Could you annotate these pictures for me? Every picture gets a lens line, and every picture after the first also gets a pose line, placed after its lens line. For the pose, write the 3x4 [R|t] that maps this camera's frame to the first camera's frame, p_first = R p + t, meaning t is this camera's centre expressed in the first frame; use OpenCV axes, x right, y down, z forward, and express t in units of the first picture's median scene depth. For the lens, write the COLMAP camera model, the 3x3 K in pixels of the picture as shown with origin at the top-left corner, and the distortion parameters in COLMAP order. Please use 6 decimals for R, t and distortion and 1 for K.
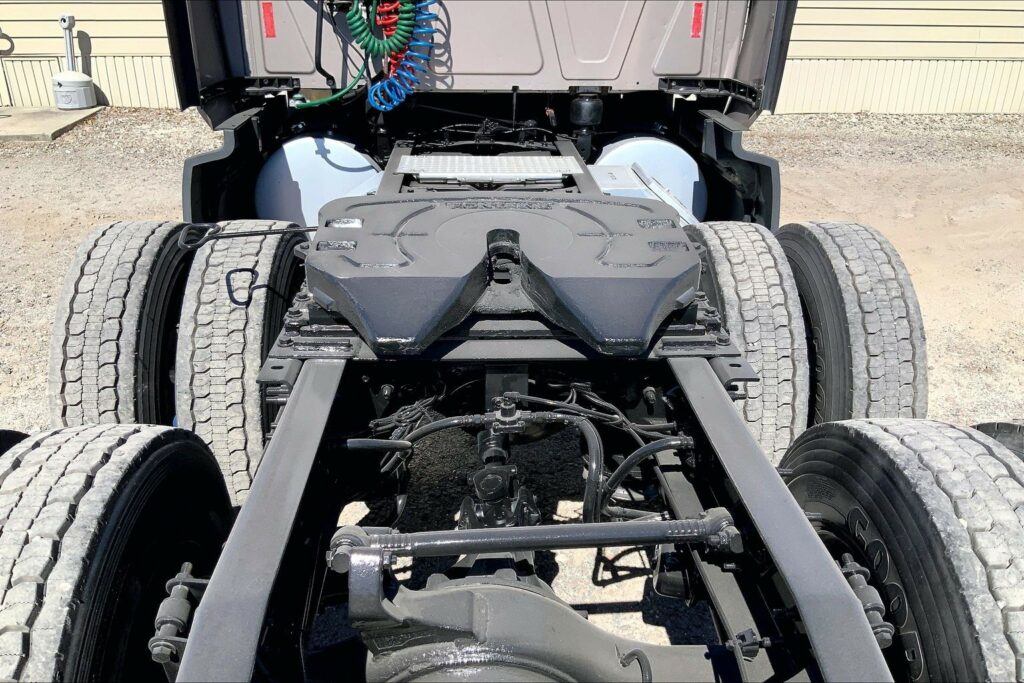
lens RADIAL K [[867.6, 0, 513.3], [0, 867.6, 351.4], [0, 0, 1]] dist [-0.004446, -0.012455]
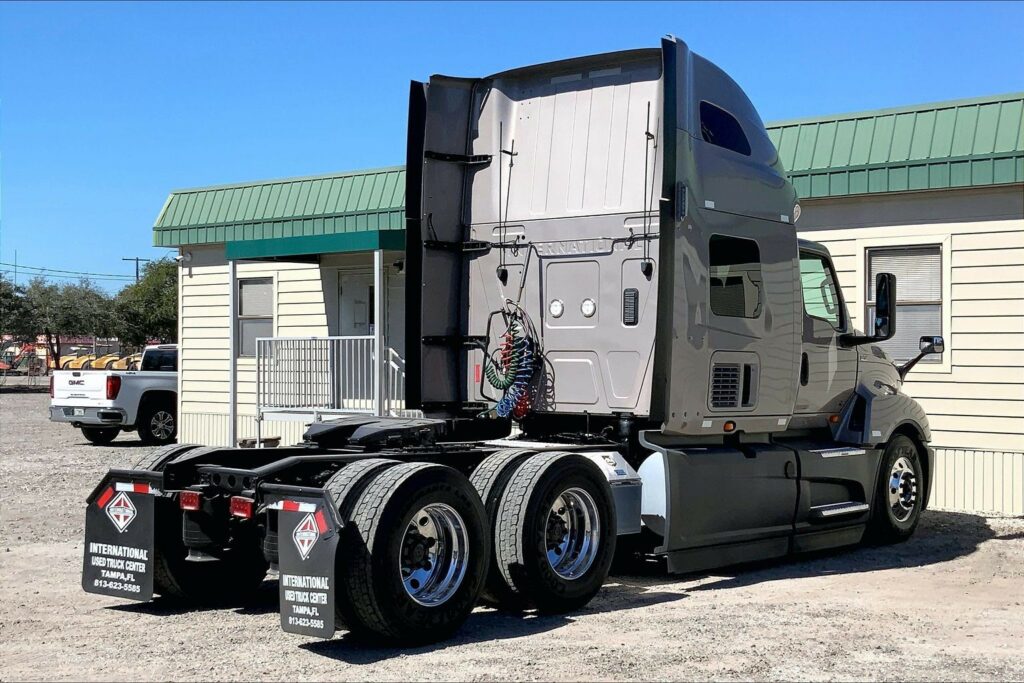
lens RADIAL K [[1451.0, 0, 511.0], [0, 1451.0, 290.8], [0, 0, 1]] dist [-0.031741, -0.002436]
pose [[0.740571, -0.039453, -0.670819, 1.743153], [-0.280936, 0.888669, -0.362413, 0.535513], [0.610434, 0.456849, 0.647038, -0.994818]]
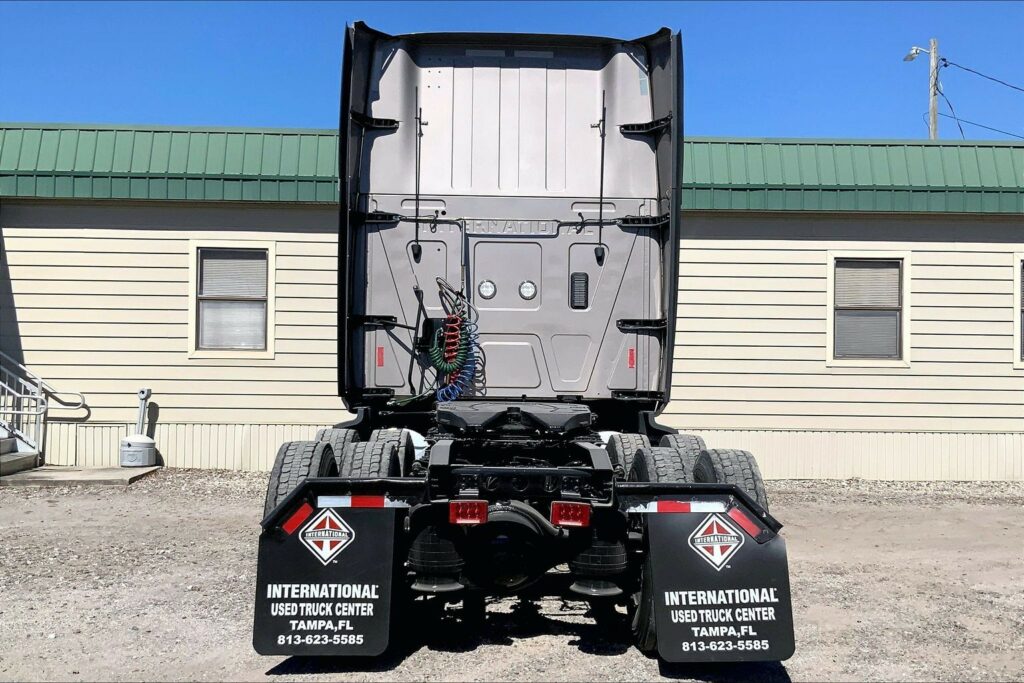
lens RADIAL K [[1150.2, 0, 525.8], [0, 1150.2, 344.1], [0, 0, 1]] dist [0.085131, -0.023073]
pose [[0.999912, 0.003044, -0.012928, 0.034114], [-0.008409, 0.898535, -0.438821, 0.570980], [0.010280, 0.438891, 0.898482, -1.016455]]
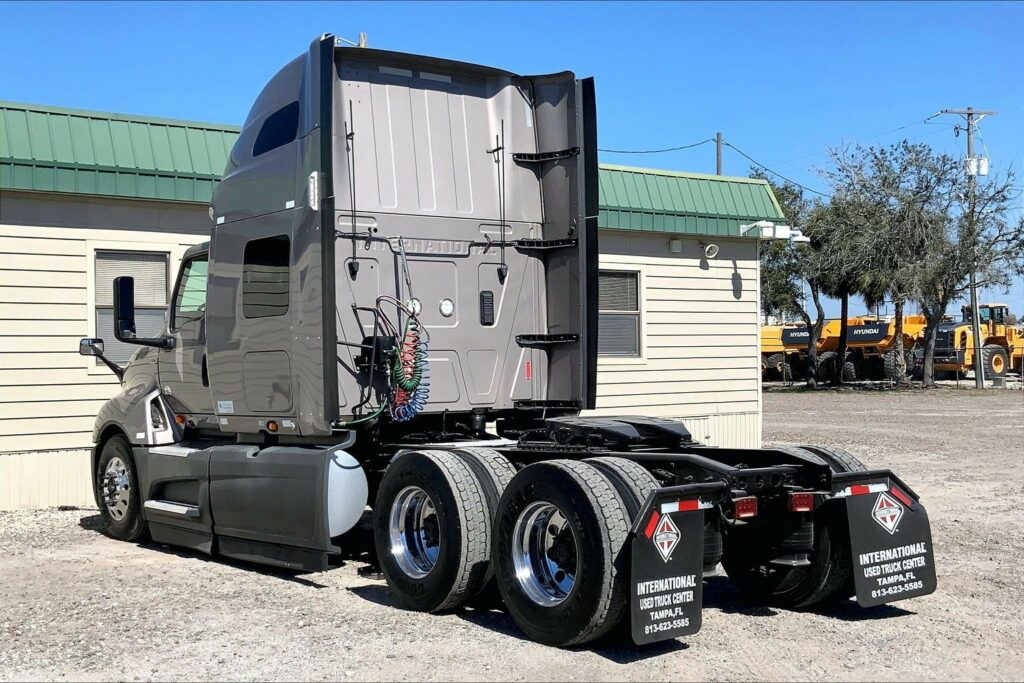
lens RADIAL K [[1297.2, 0, 493.6], [0, 1297.2, 366.2], [0, 0, 1]] dist [0.091516, -0.047108]
pose [[0.831467, -0.023700, 0.555069, -1.322832], [0.252667, 0.905922, -0.339802, 0.515641], [-0.494795, 0.422782, 0.759232, -1.033026]]
